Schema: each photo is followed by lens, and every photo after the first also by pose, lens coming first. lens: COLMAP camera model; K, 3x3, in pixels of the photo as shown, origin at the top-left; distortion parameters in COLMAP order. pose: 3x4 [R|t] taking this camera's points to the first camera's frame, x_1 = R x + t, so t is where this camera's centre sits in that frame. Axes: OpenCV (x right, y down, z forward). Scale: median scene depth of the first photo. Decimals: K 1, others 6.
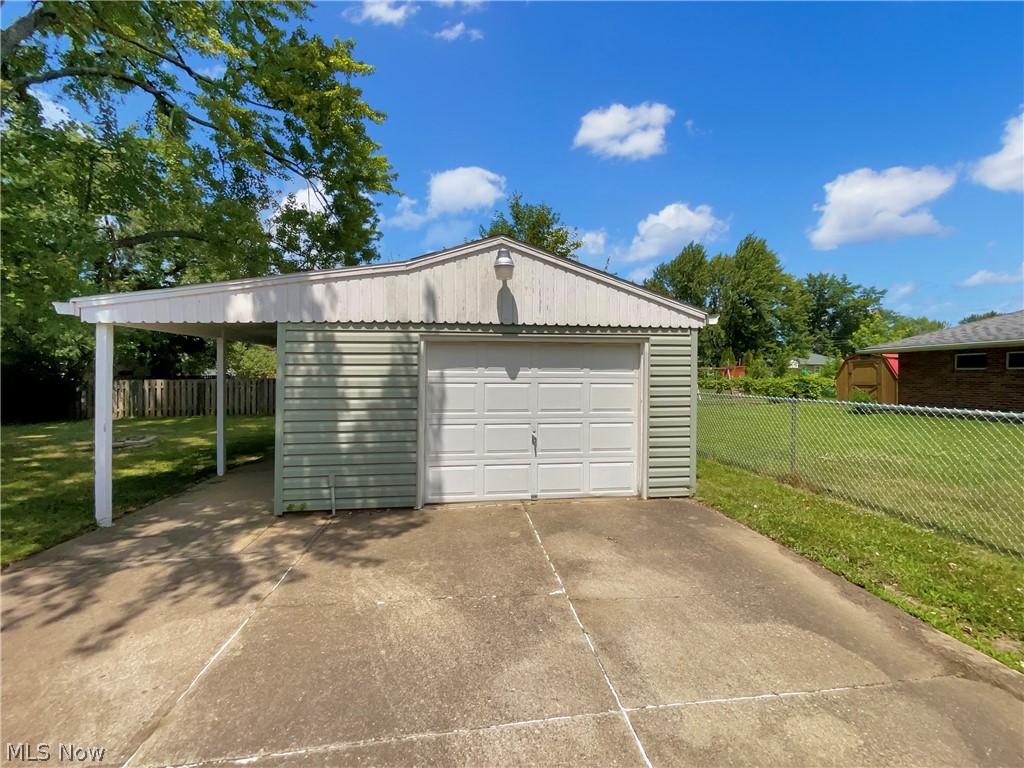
lens RADIAL K [[419.6, 0, 512.0], [0, 419.6, 384.0], [0, 0, 1]] dist [0.012841, 0.000070]
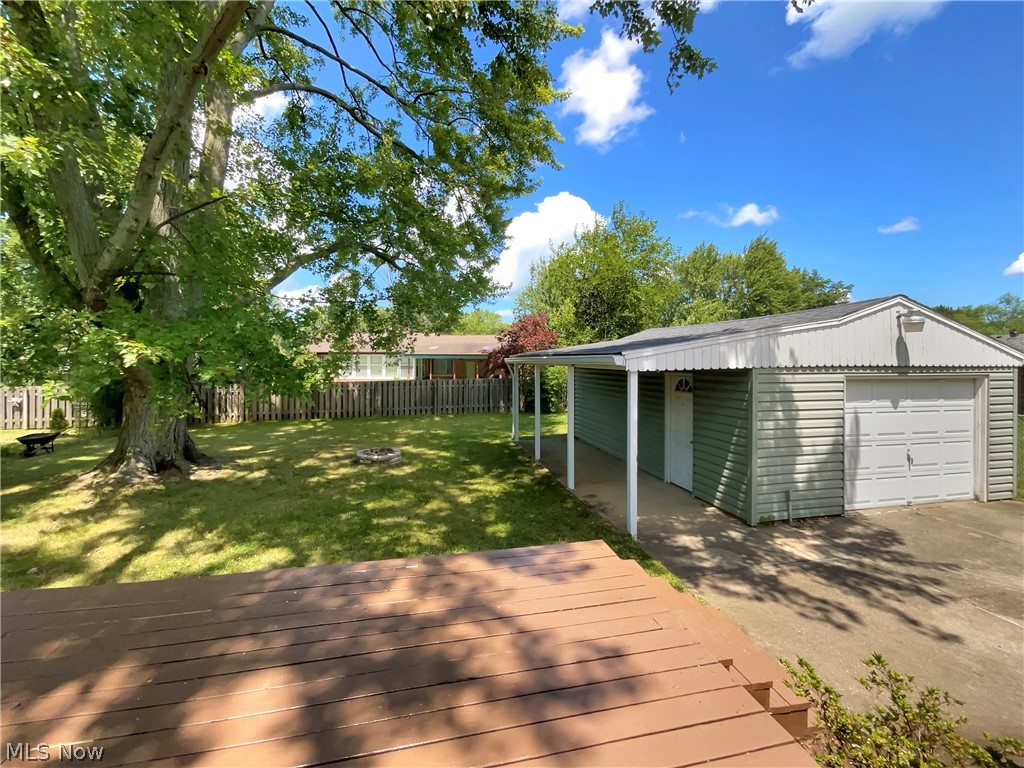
lens RADIAL K [[424.5, 0, 513.0], [0, 424.5, 354.3], [0, 0, 1]] dist [0.010229, 0.000337]
pose [[0.995087, 0.001662, 0.098995, -1.441434], [0.001121, 0.999606, -0.028054, -0.159904], [-0.099003, 0.028027, 0.994692, -0.175301]]
